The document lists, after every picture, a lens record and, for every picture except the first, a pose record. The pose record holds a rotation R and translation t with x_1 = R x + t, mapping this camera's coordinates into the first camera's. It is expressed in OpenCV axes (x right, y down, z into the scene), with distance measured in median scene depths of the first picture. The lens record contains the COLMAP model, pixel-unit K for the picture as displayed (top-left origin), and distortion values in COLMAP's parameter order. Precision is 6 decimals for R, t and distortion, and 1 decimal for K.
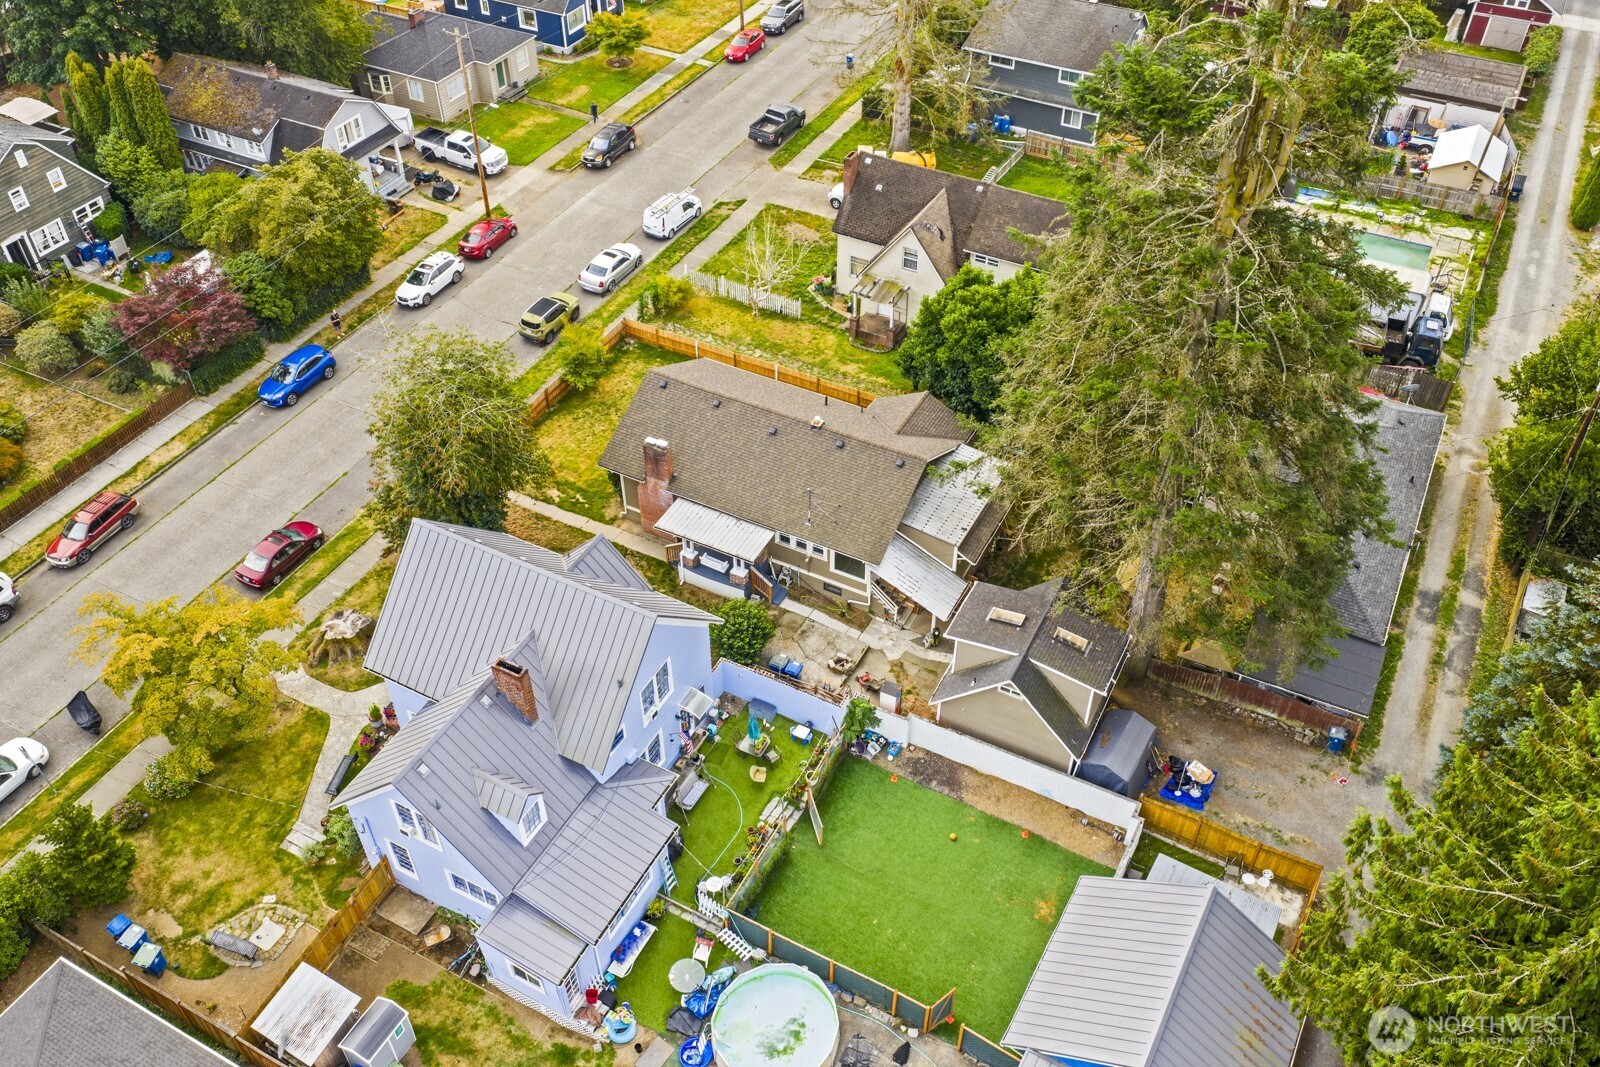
lens RADIAL K [[1332.0, 0, 800.0], [0, 1332.0, 533.5], [0, 0, 1]] dist [0.001455, -0.002151]
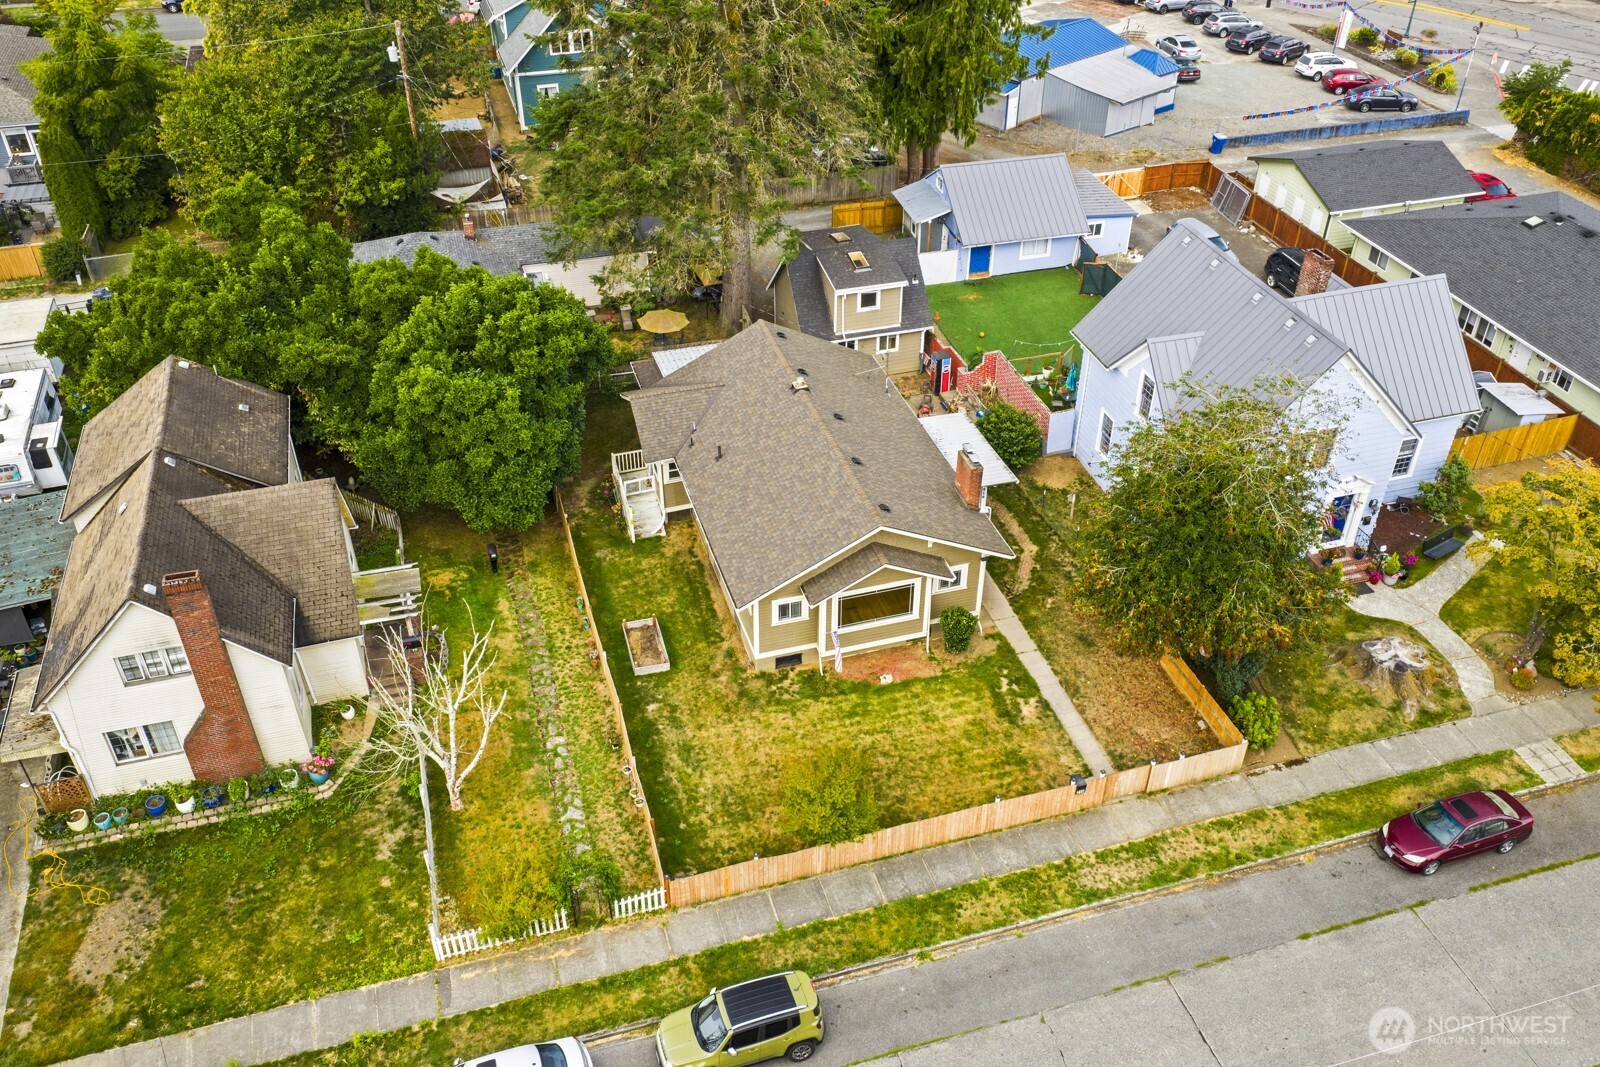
lens RADIAL K [[1332.0, 0, 800.0], [0, 1332.0, 533.5], [0, 0, 1]] dist [0.001455, -0.002151]
pose [[-0.702084, -0.419186, 0.575640, -0.488149], [0.481272, 0.316476, 0.817448, -0.712933], [-0.524838, 0.850956, -0.020450, 1.081269]]
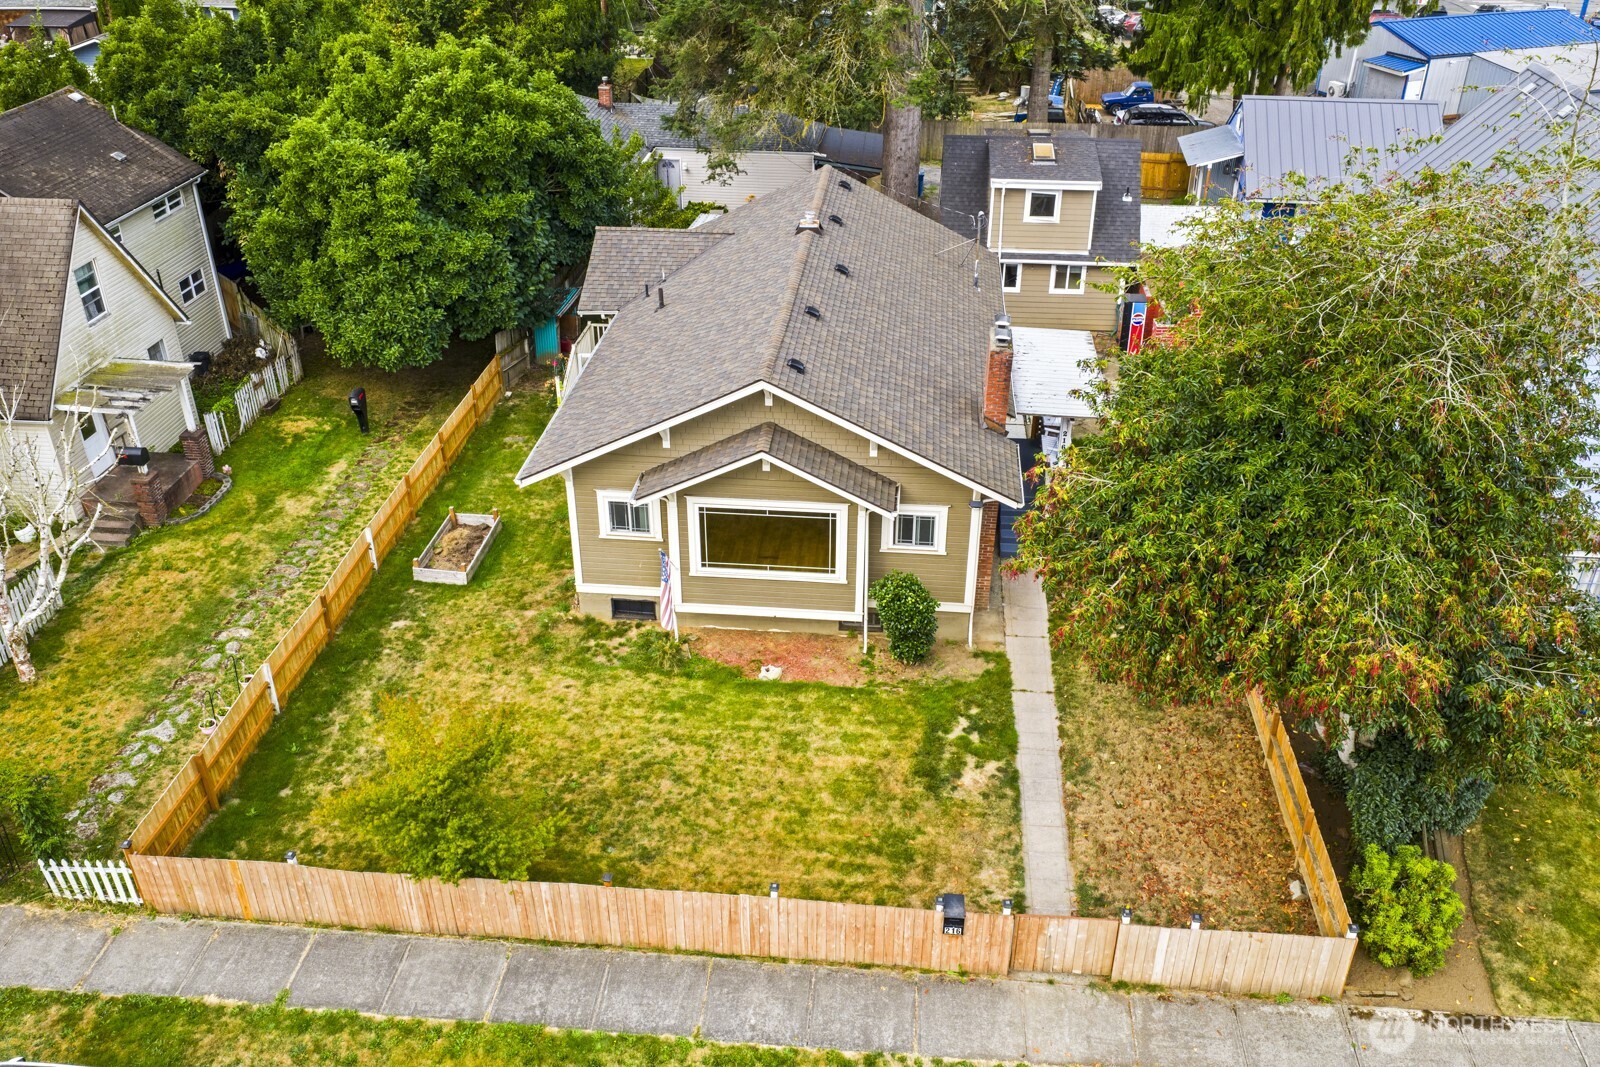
lens RADIAL K [[1332.0, 0, 800.0], [0, 1332.0, 533.5], [0, 0, 1]] dist [0.001455, -0.002151]
pose [[-0.378113, -0.460267, 0.803234, -0.459787], [0.624023, 0.514190, 0.588391, -0.329976], [-0.683832, 0.723715, 0.092796, 1.030091]]
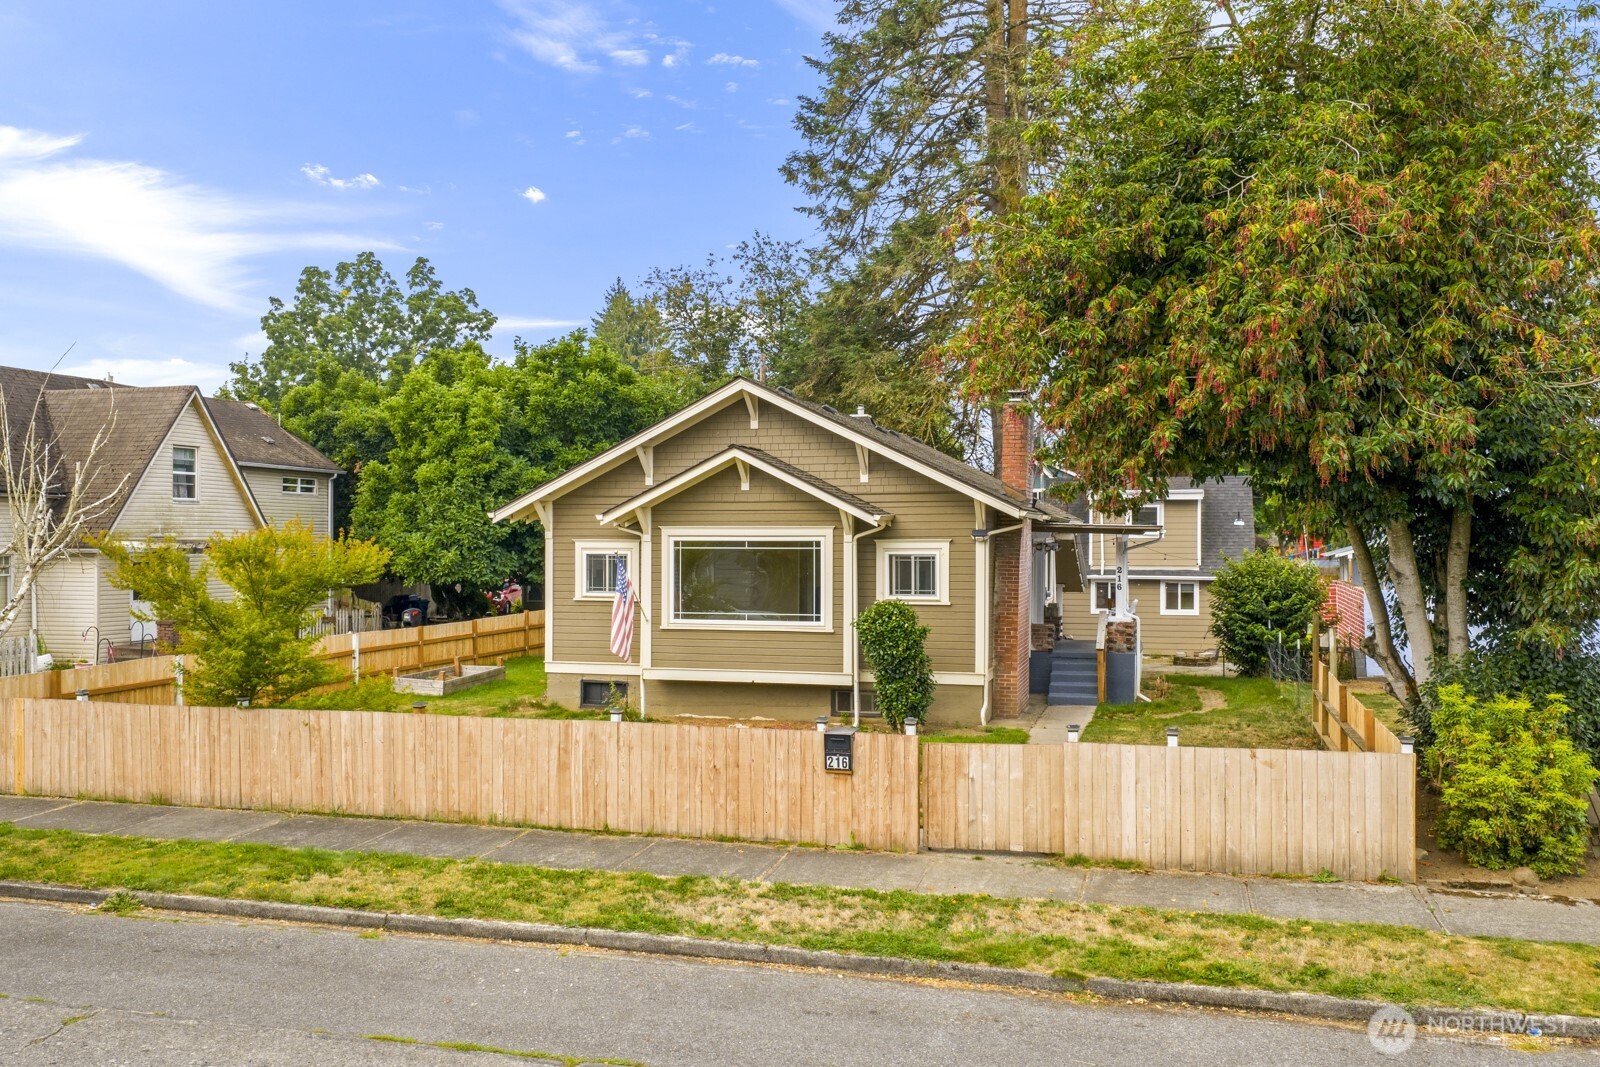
lens RADIAL K [[1332.0, 0, 800.0], [0, 1332.0, 533.5], [0, 0, 1]] dist [0.001455, -0.002151]
pose [[-0.210042, 0.006037, 0.977674, -0.488555], [0.657394, 0.741052, 0.136658, -0.136231], [-0.723682, 0.671421, -0.159621, 1.118782]]
